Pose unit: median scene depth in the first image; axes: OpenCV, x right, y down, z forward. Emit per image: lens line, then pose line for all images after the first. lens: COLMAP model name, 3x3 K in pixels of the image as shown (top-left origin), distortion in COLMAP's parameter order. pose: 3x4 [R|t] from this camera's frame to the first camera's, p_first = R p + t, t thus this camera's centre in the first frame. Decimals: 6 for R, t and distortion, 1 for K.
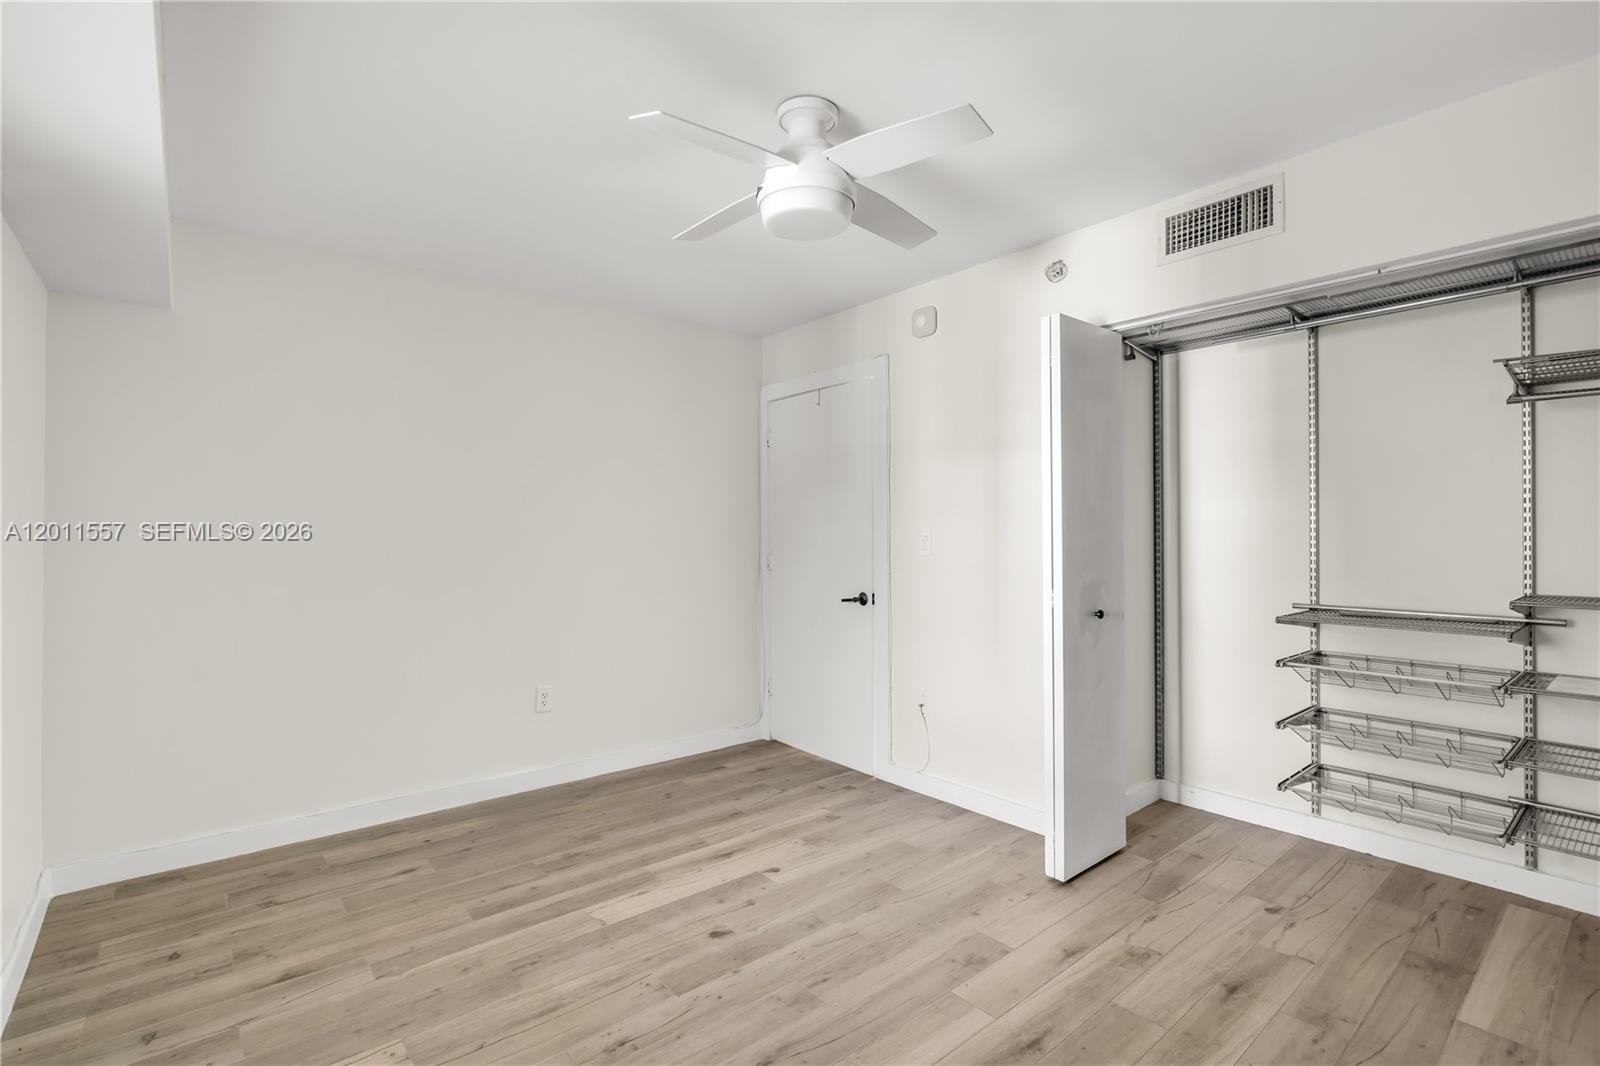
lens RADIAL K [[734.6, 0, 797.2], [0, 734.6, 541.2], [0, 0, 1]] dist [-0.002246, 0.000723]
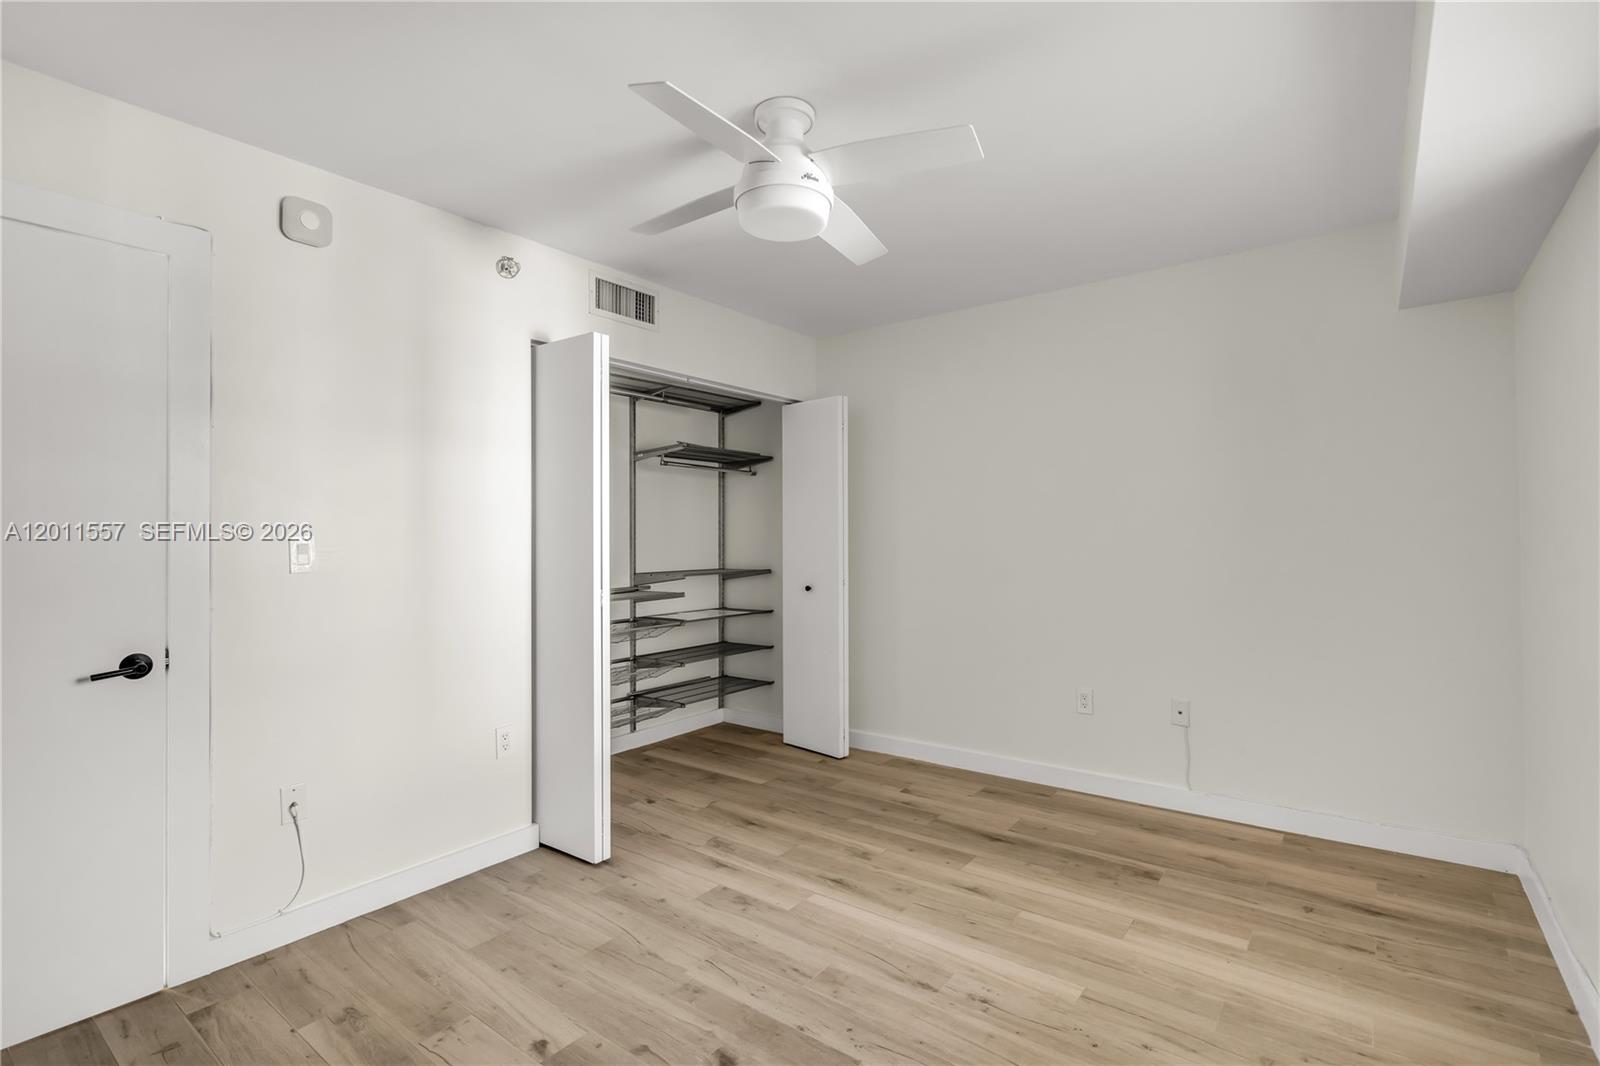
lens RADIAL K [[734.6, 0, 797.2], [0, 734.6, 541.2], [0, 0, 1]] dist [-0.002246, 0.000723]
pose [[-0.218881, 0.004064, 0.975743, -0.881011], [0.019633, 0.999807, 0.000239, -0.001052], [-0.975554, 0.019210, -0.218918, 1.102890]]
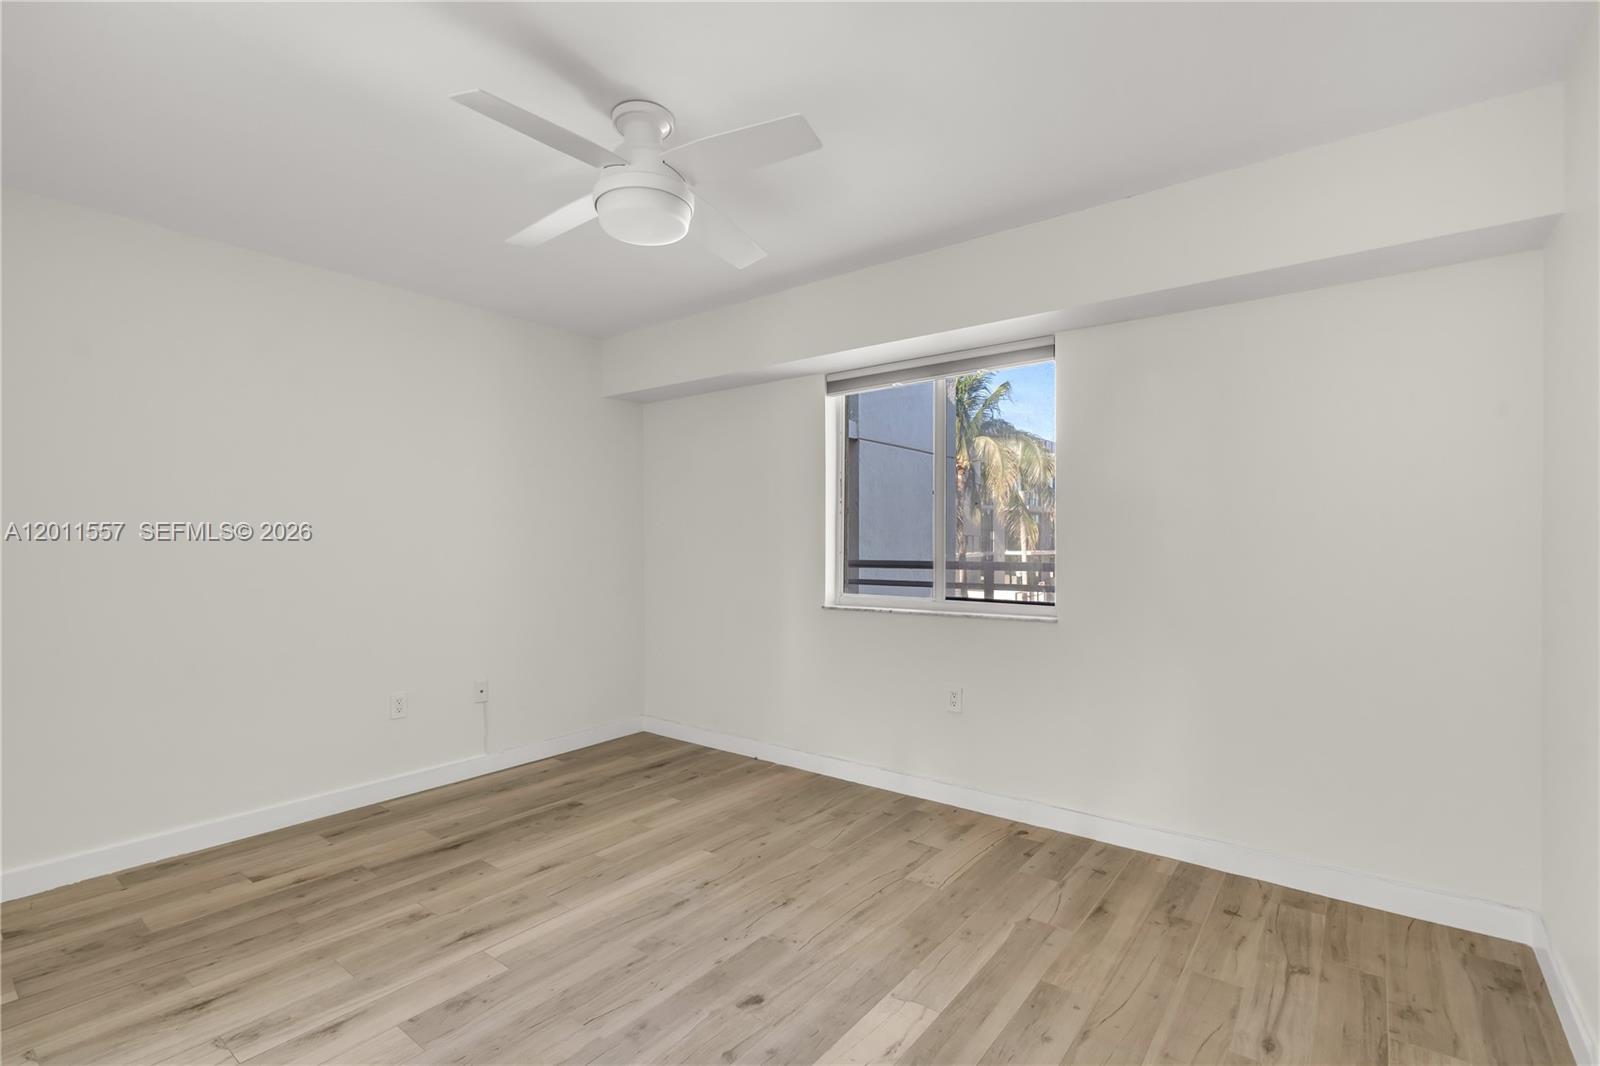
lens RADIAL K [[734.6, 0, 797.2], [0, 734.6, 541.2], [0, 0, 1]] dist [-0.002246, 0.000723]
pose [[-0.978163, 0.005555, -0.207765, 0.017524], [0.003297, 0.999932, 0.011214, -0.010079], [0.207813, 0.010284, -0.978115, 1.875145]]
